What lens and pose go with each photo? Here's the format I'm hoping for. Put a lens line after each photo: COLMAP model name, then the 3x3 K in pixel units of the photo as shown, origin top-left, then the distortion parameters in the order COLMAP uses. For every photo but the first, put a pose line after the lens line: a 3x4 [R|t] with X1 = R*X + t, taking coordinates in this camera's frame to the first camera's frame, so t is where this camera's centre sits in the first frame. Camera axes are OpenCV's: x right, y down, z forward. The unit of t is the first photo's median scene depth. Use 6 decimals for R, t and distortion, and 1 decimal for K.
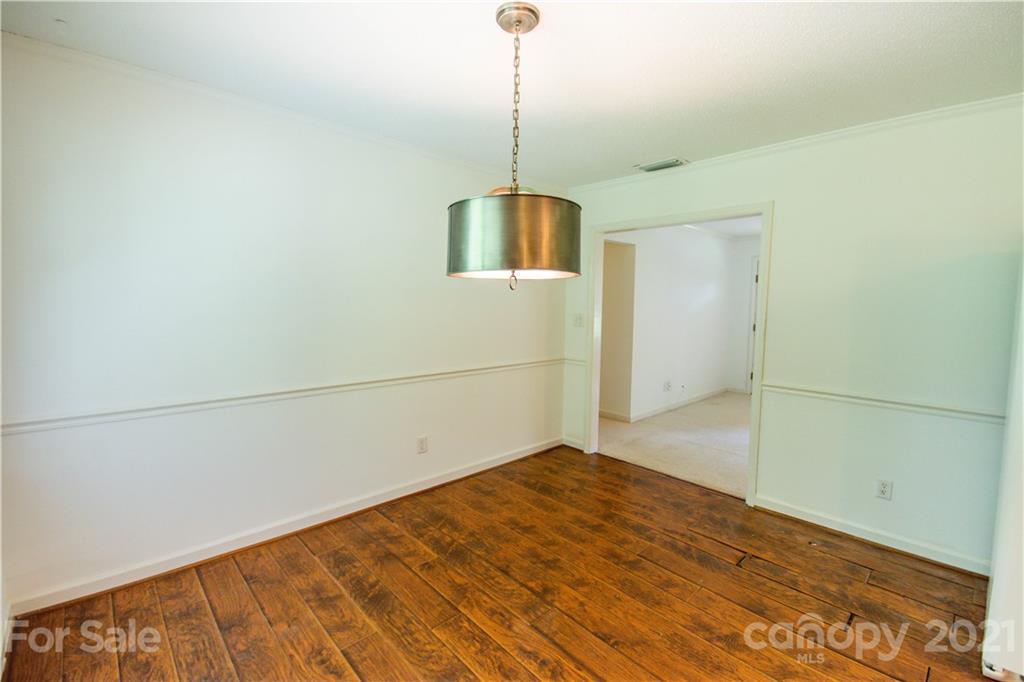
lens RADIAL K [[445.9, 0, 515.1], [0, 445.9, 334.8], [0, 0, 1]] dist [-0.002544, -0.000110]
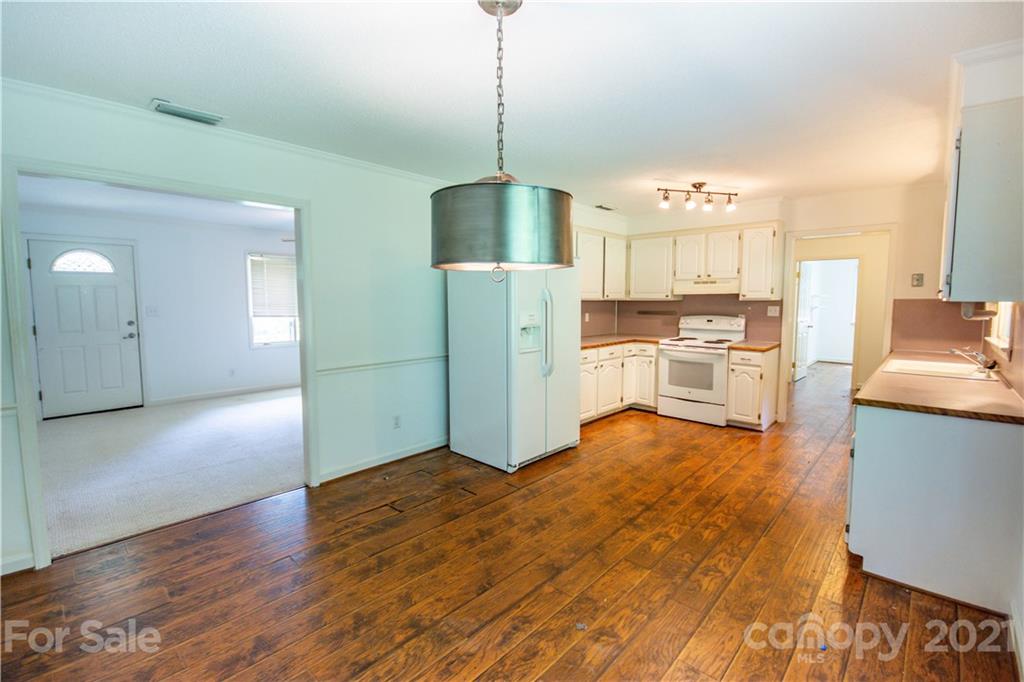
lens RADIAL K [[445.9, 0, 515.1], [0, 445.9, 334.8], [0, 0, 1]] dist [-0.002544, -0.000110]
pose [[-0.061605, -0.094769, 0.993591, -0.748957], [0.074255, 0.992288, 0.099249, -0.064232], [-0.995335, 0.079894, -0.054093, 0.792841]]
